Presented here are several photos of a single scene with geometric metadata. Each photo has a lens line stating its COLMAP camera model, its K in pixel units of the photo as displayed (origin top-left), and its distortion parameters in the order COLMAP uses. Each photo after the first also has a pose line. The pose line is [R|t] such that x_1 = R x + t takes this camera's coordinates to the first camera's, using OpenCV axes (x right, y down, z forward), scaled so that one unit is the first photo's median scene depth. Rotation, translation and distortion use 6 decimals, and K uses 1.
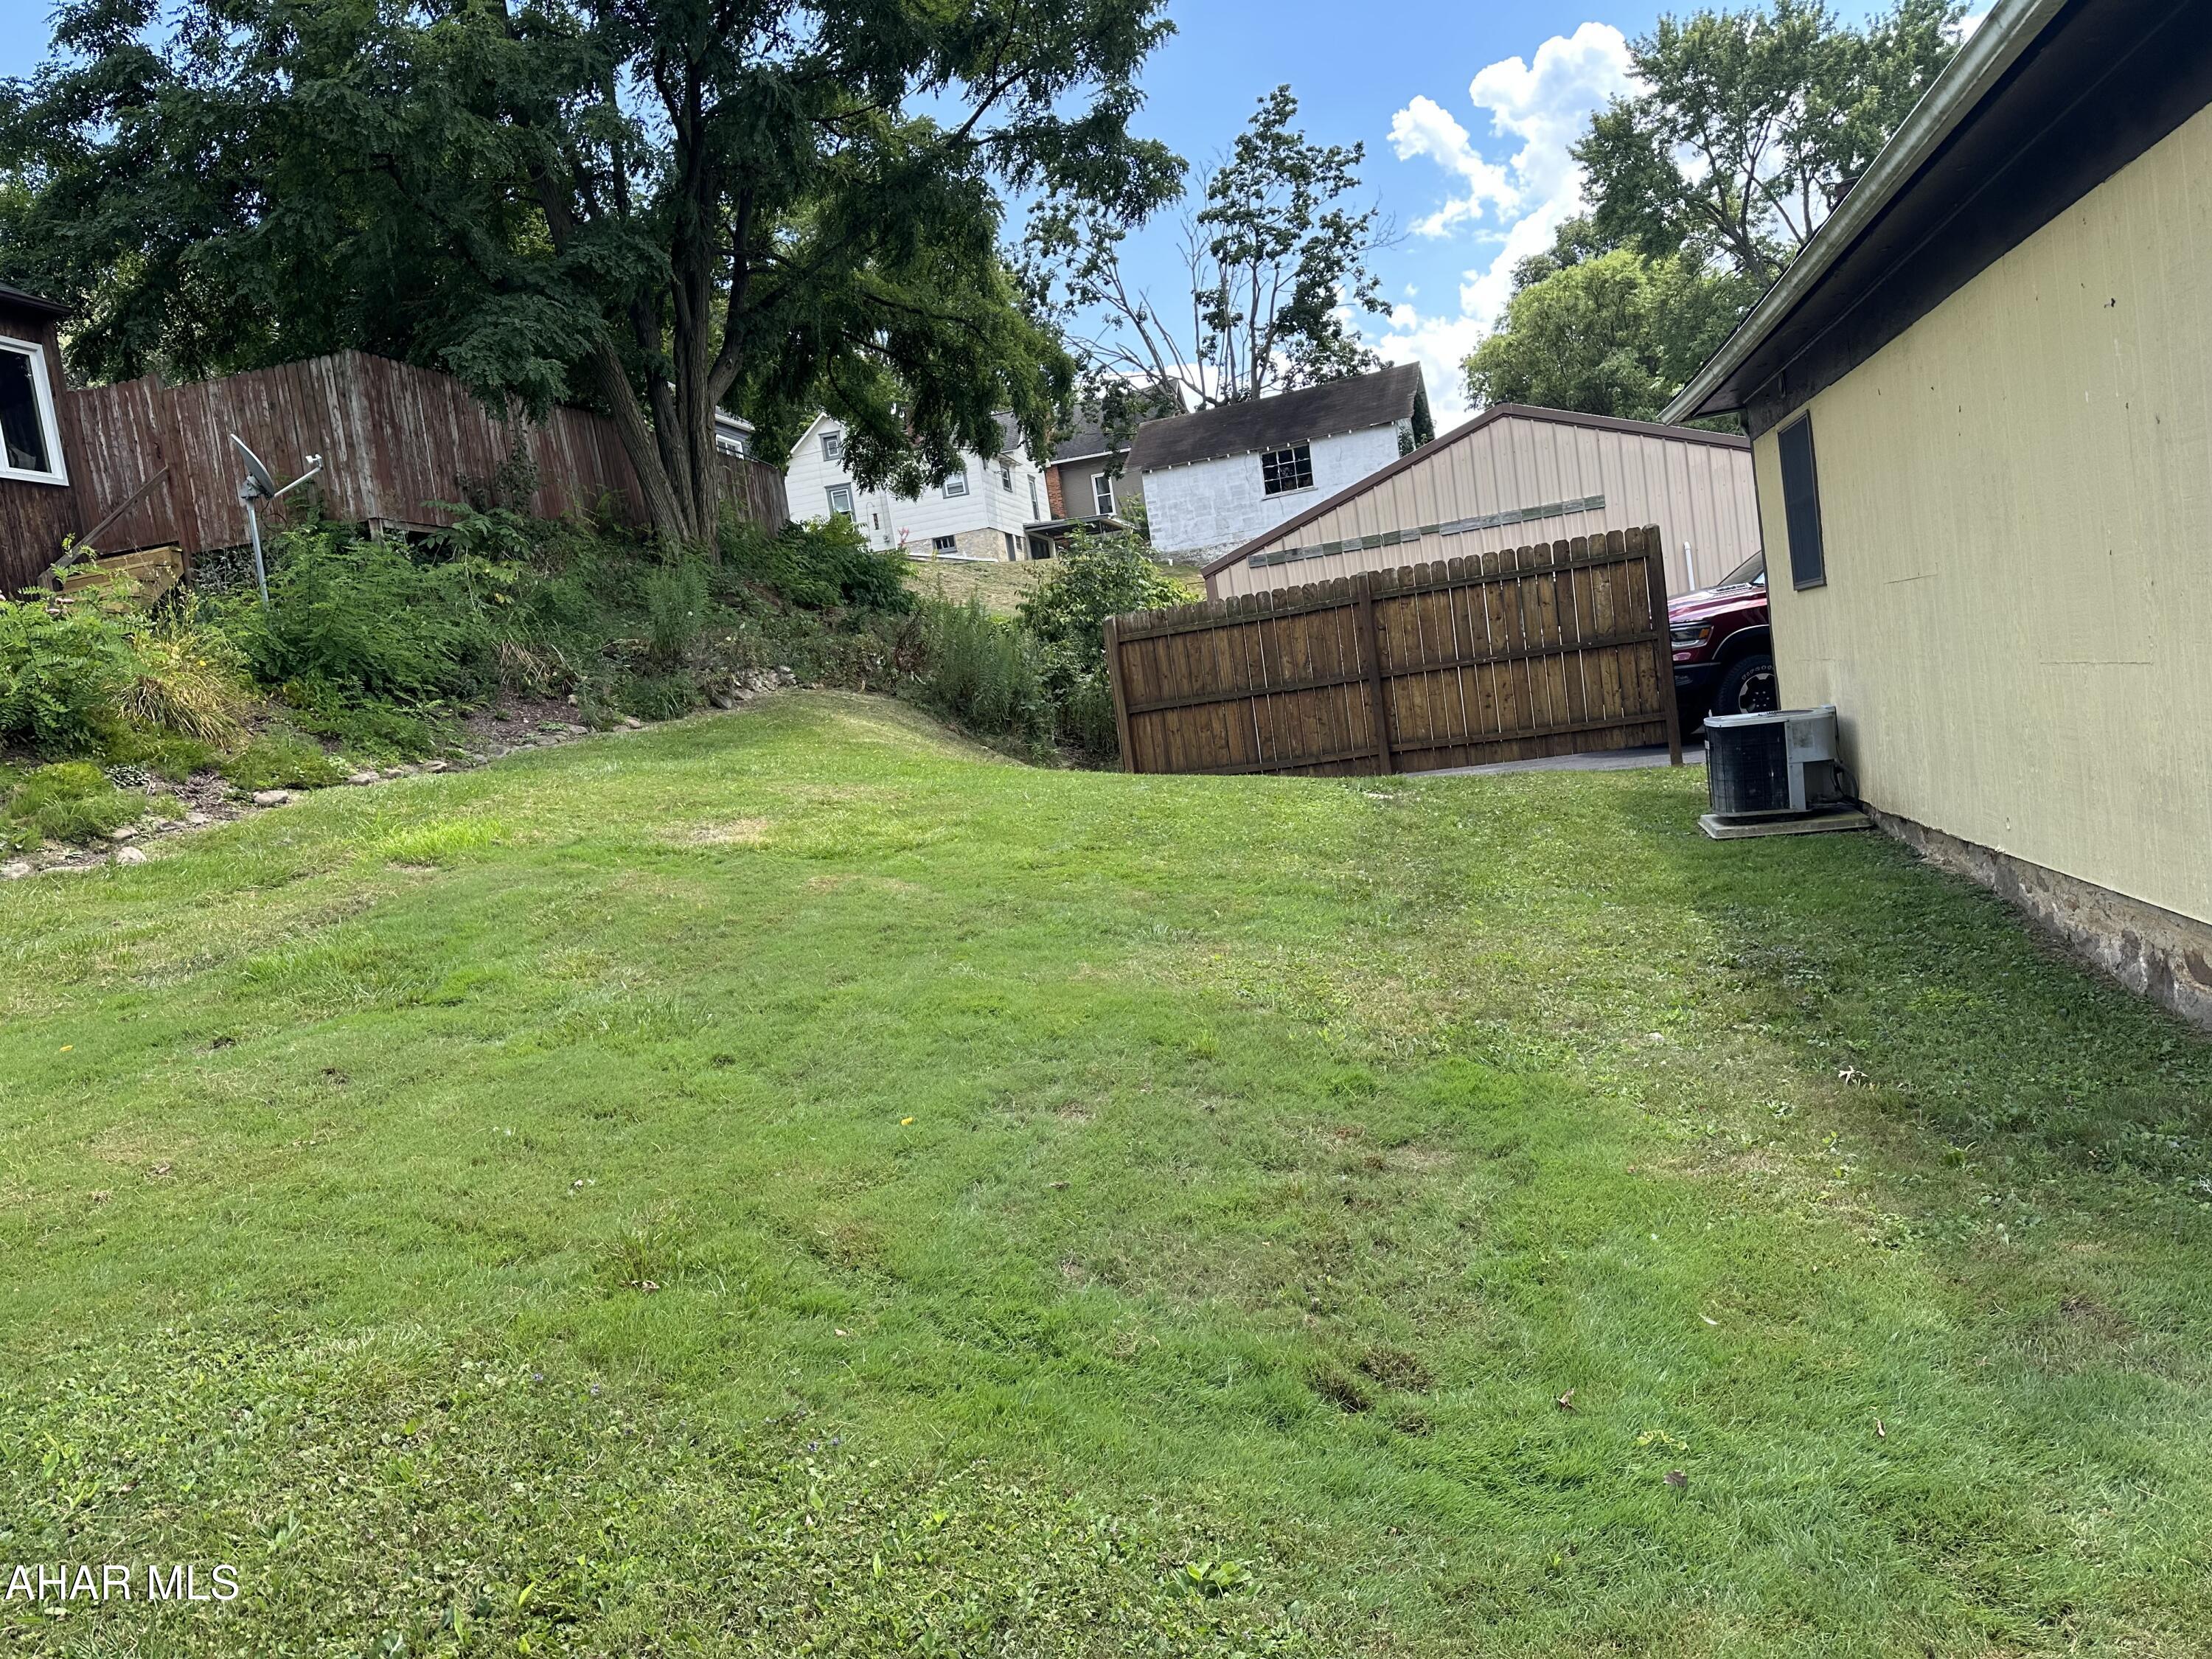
lens RADIAL K [[1575.6, 0, 1108.4], [0, 1575.6, 827.8], [0, 0, 1]] dist [0.015004, -0.008399]
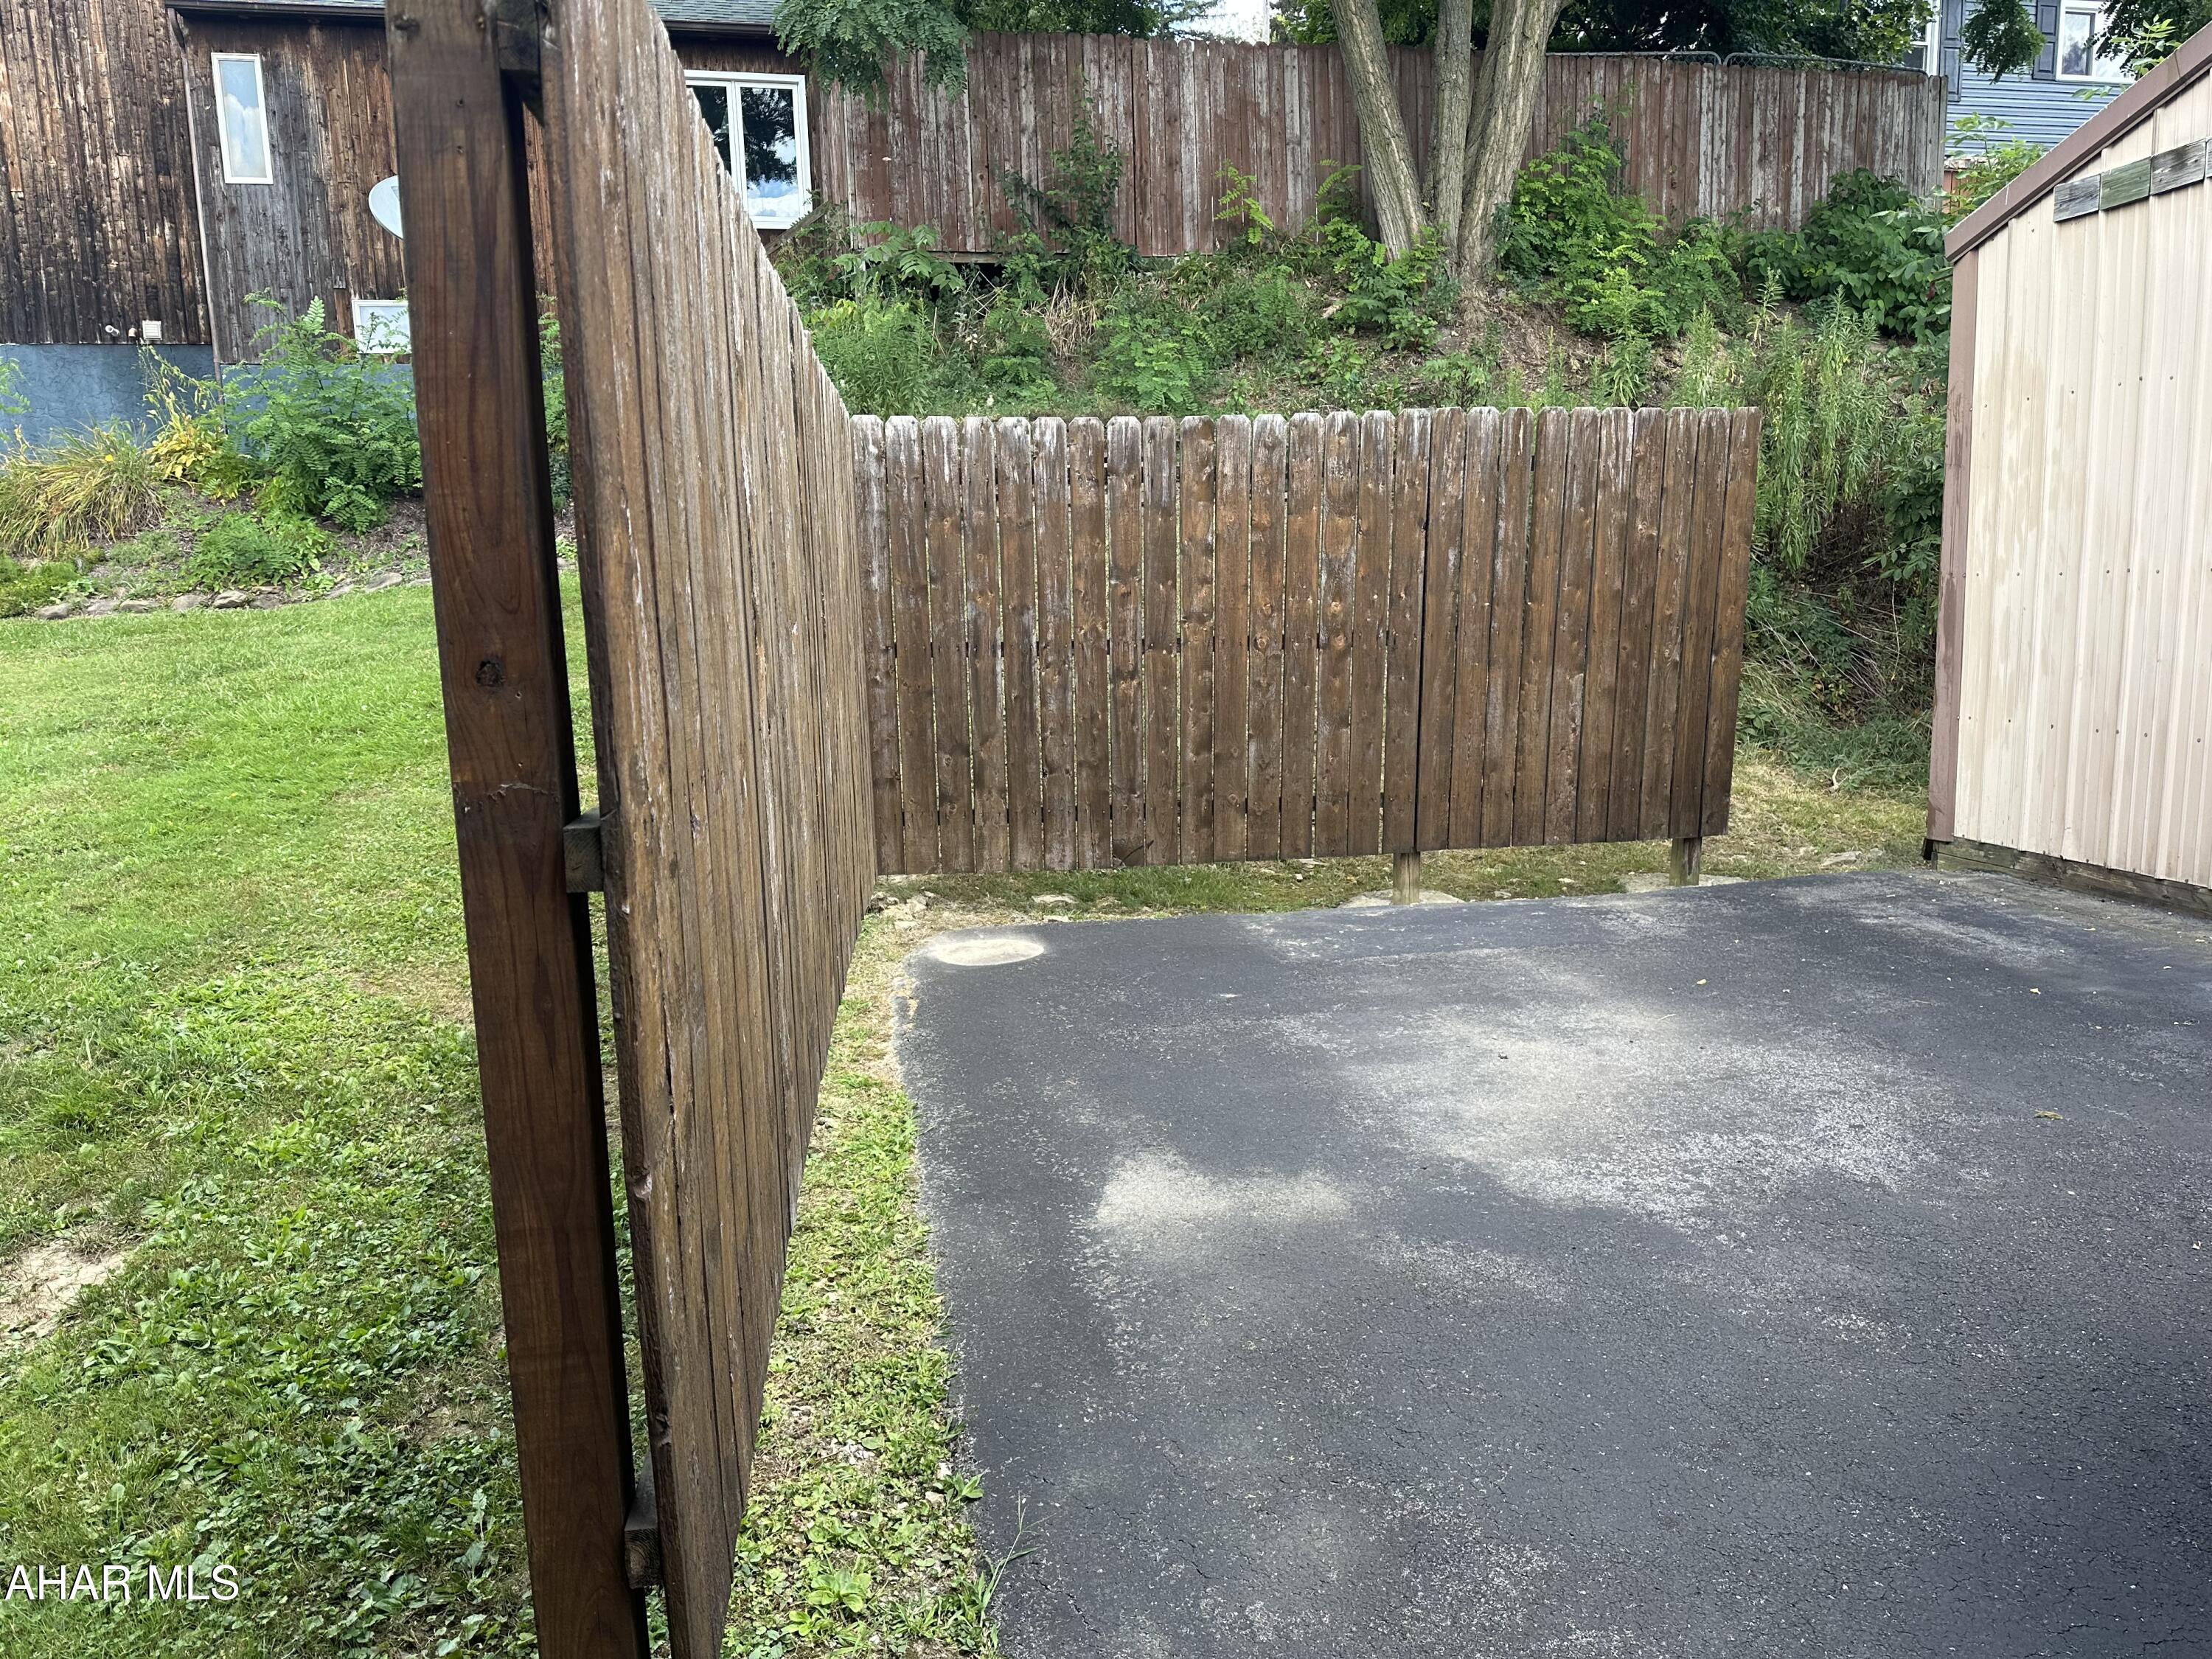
lens RADIAL K [[1575.6, 0, 1104.9], [0, 1575.6, 833.1], [0, 0, 1]] dist [0.015004, -0.008399]
pose [[0.406864, 0.265808, -0.873961, 0.148080], [-0.092666, 0.963803, 0.249993, -0.047009], [0.908777, -0.020727, 0.416768, 0.299799]]
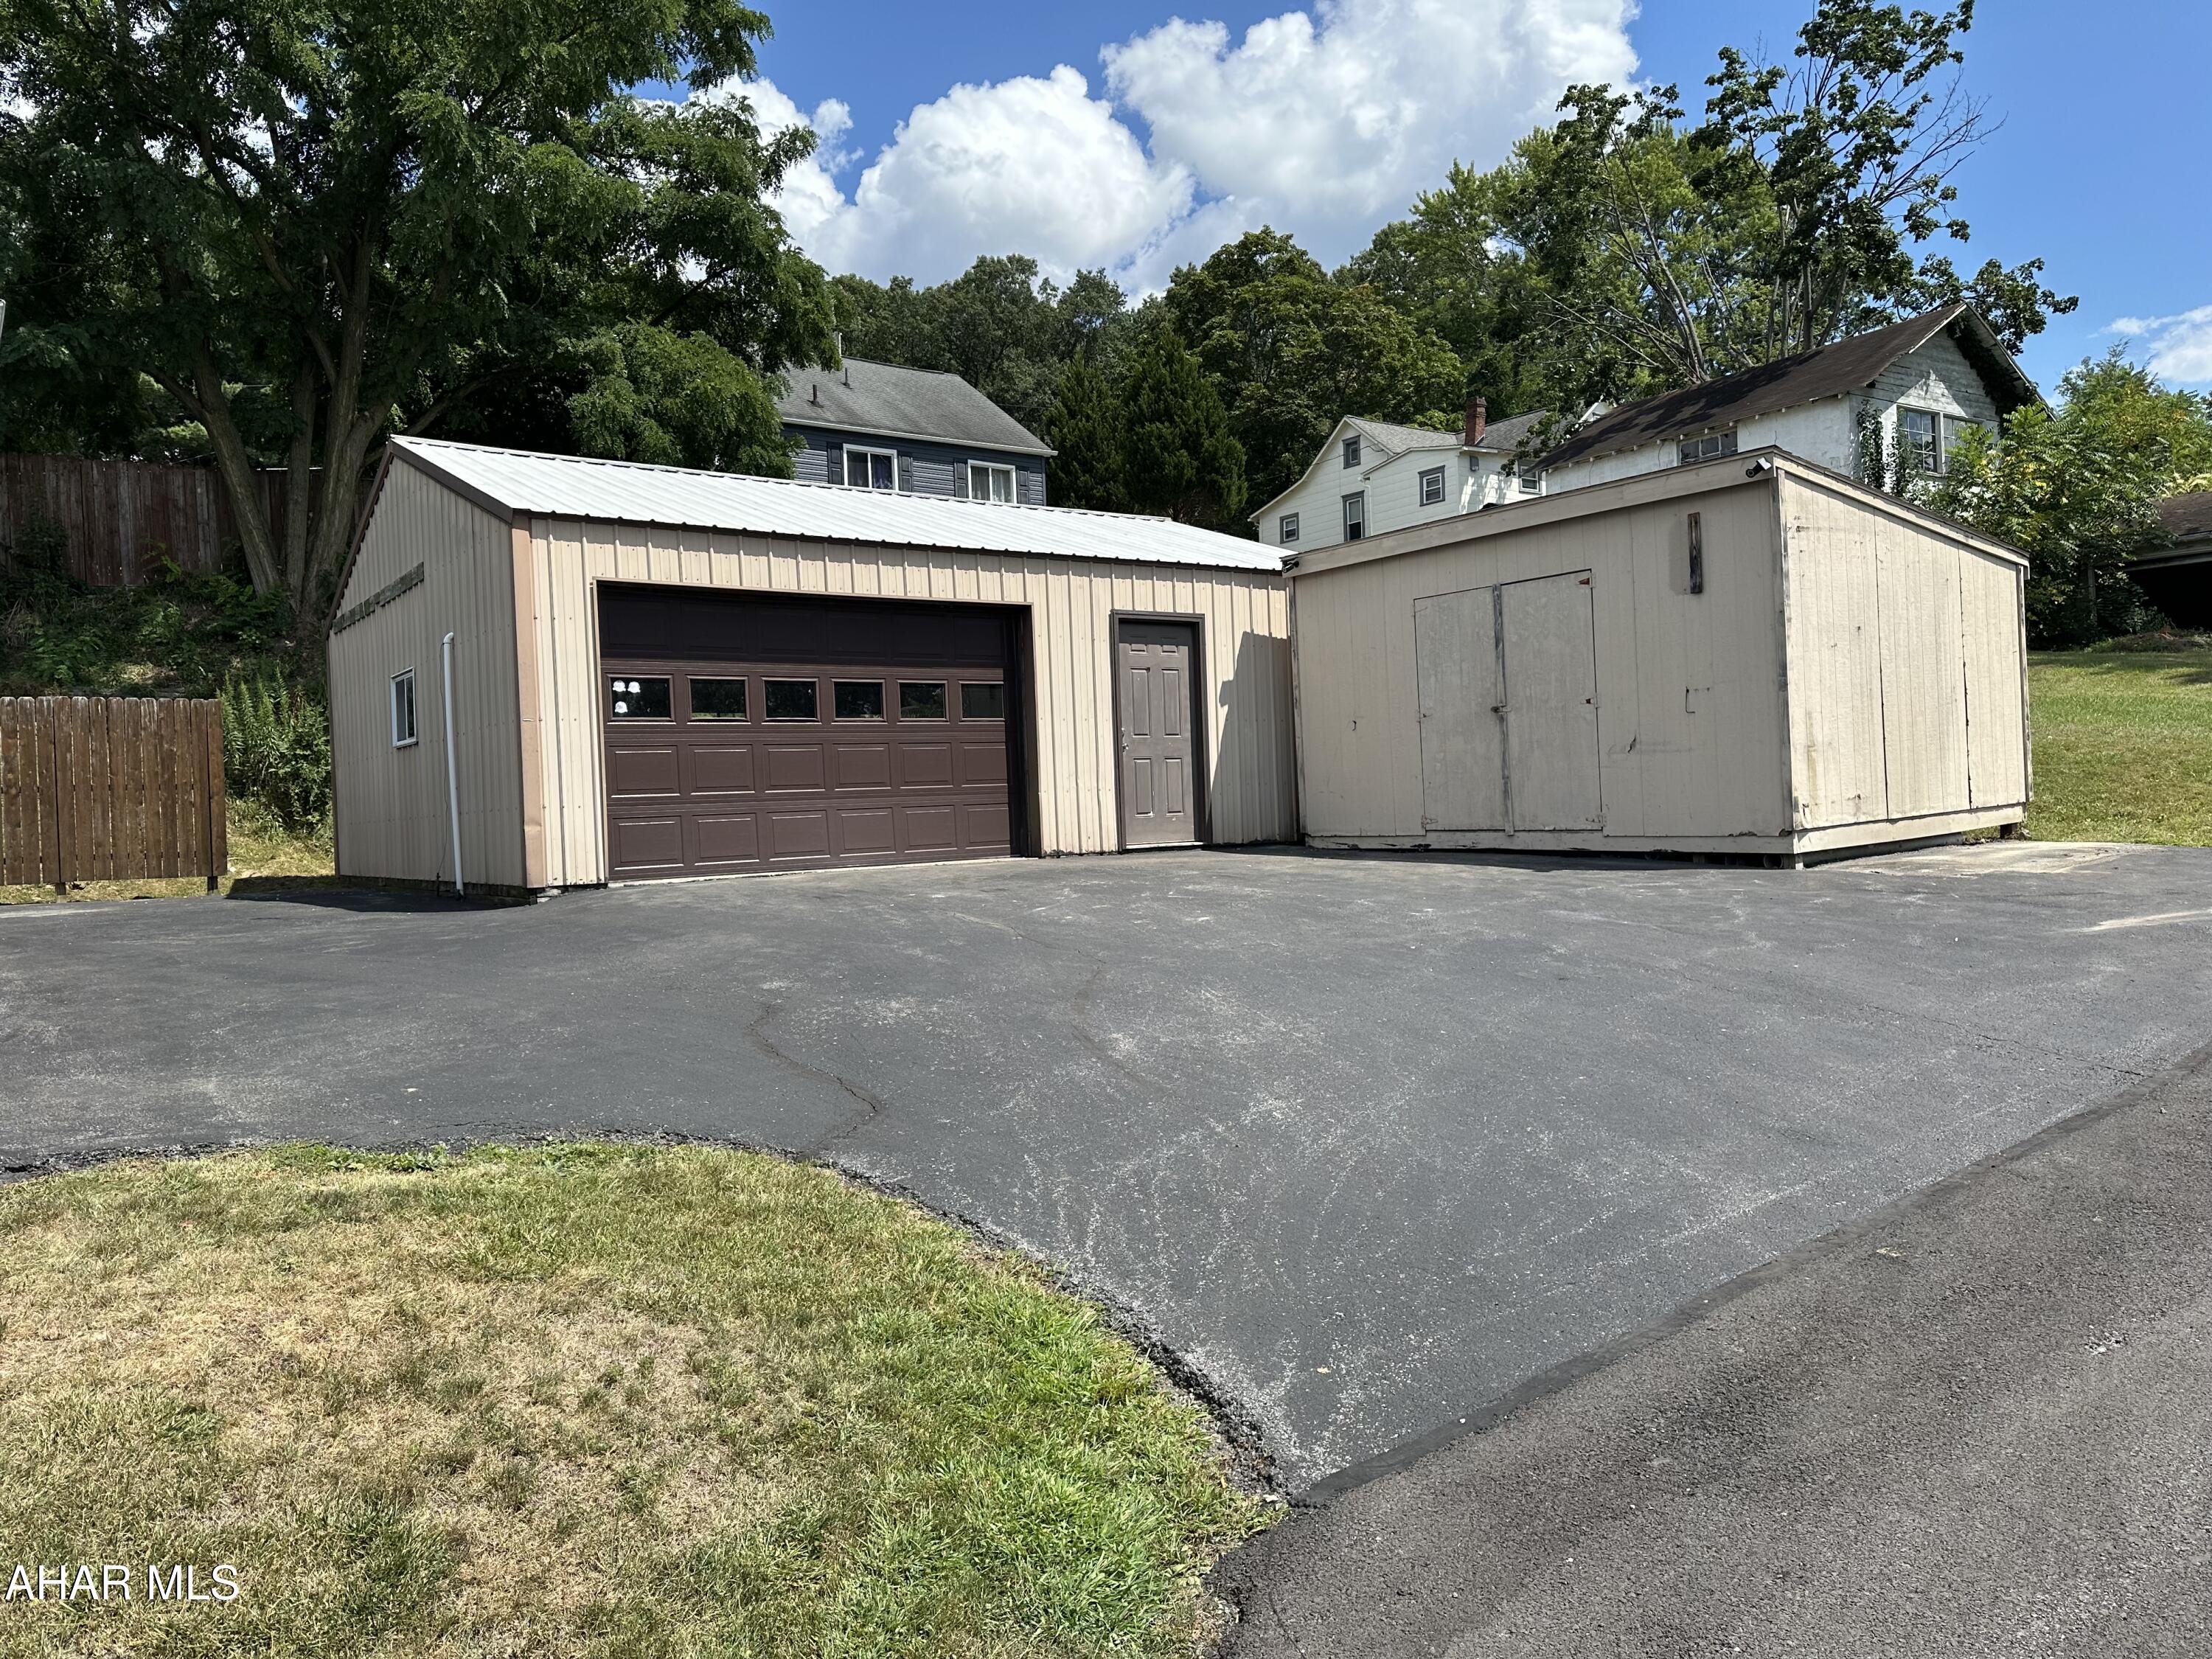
lens RADIAL K [[1575.6, 0, 1109.5], [0, 1575.6, 826.2], [0, 0, 1]] dist [0.015004, -0.008399]
pose [[0.743370, 0.119257, -0.658163, 0.439113], [-0.109924, 0.992380, 0.055661, -0.068308], [0.659786, 0.030971, 0.750815, 0.276522]]
